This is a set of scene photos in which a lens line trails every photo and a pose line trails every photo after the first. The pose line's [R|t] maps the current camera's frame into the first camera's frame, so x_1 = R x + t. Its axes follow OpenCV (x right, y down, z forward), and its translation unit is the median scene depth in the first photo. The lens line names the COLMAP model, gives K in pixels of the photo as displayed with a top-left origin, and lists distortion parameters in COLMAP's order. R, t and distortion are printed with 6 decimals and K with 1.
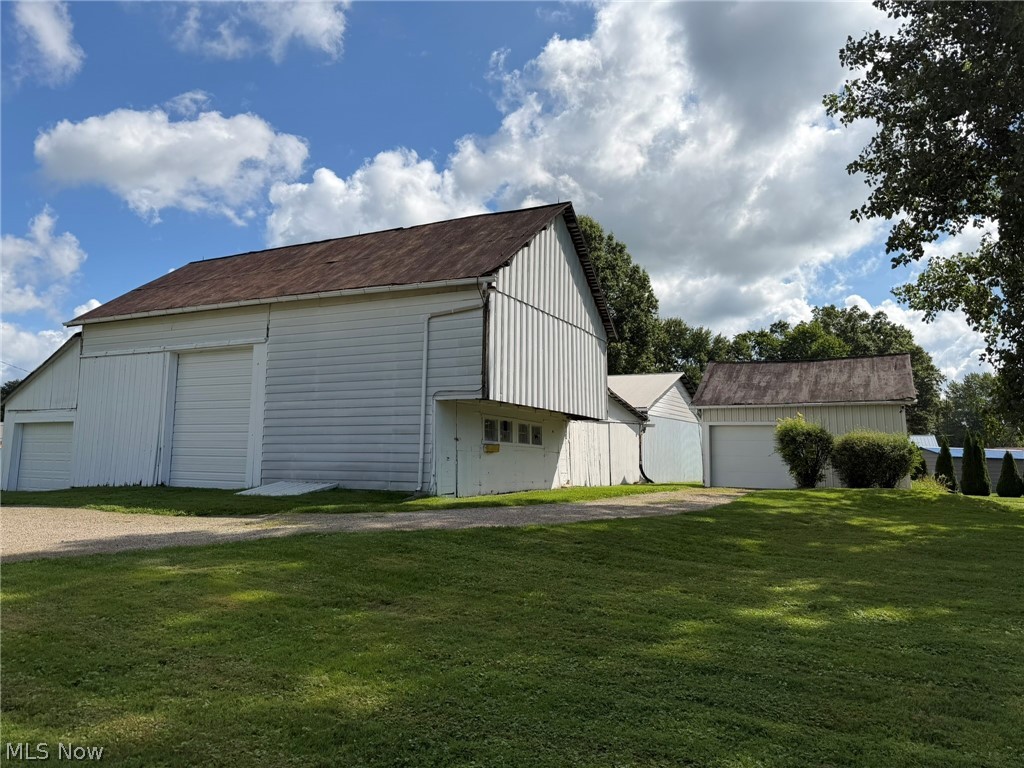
lens RADIAL K [[723.2, 0, 512.6], [0, 723.2, 382.8], [0, 0, 1]] dist [0.004714, -0.021949]
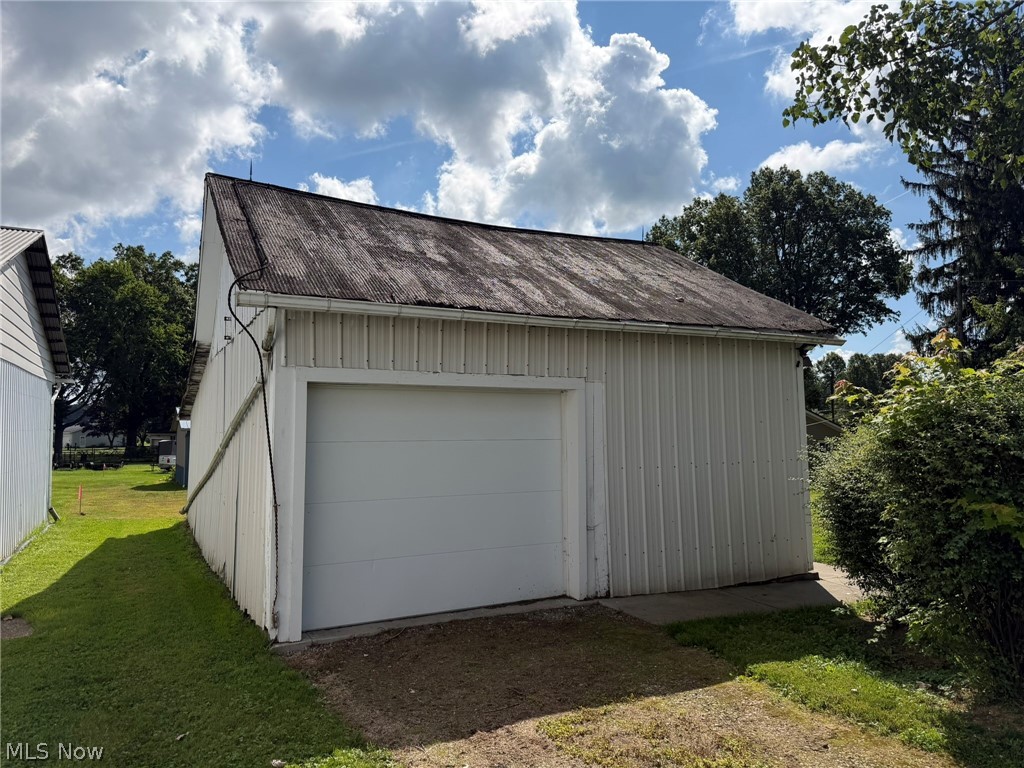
lens RADIAL K [[723.2, 0, 510.3], [0, 723.2, 385.3], [0, 0, 1]] dist [0.004714, -0.021949]
pose [[0.575032, 0.039305, 0.817186, 0.027368], [-0.075406, 0.997140, 0.005101, 0.012899], [-0.814649, -0.064554, 0.576351, 0.194593]]
